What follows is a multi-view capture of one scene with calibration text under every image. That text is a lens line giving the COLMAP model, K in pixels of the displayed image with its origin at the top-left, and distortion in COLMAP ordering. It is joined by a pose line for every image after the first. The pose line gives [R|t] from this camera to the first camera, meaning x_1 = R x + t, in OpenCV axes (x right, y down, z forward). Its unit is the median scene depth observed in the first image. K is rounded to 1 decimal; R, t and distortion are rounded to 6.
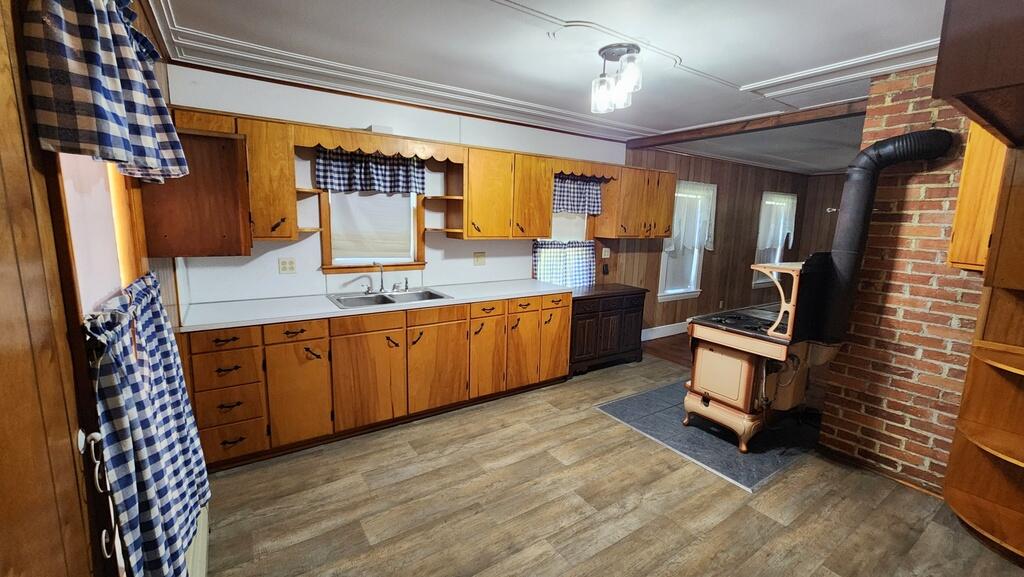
lens RADIAL K [[428.2, 0, 516.8], [0, 428.2, 287.1], [0, 0, 1]] dist [-0.000650, 0.000081]
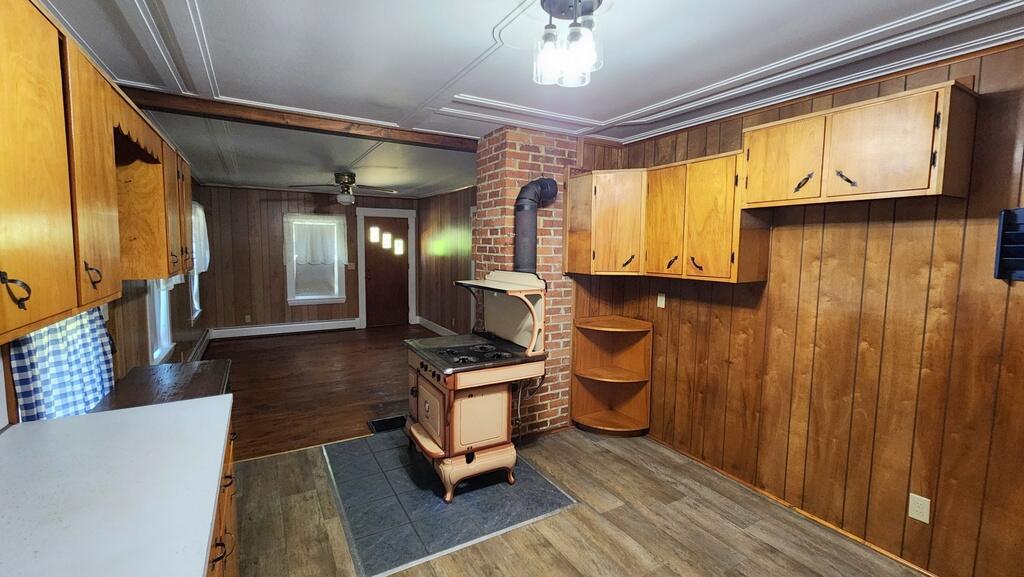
lens RADIAL K [[428.2, 0, 513.1], [0, 428.2, 284.6], [0, 0, 1]] dist [-0.000650, 0.000081]
pose [[0.066598, -0.113601, 0.991292, -0.419688], [0.144475, 0.984125, 0.103073, -0.171762], [-0.987265, 0.136353, 0.081954, 0.955170]]
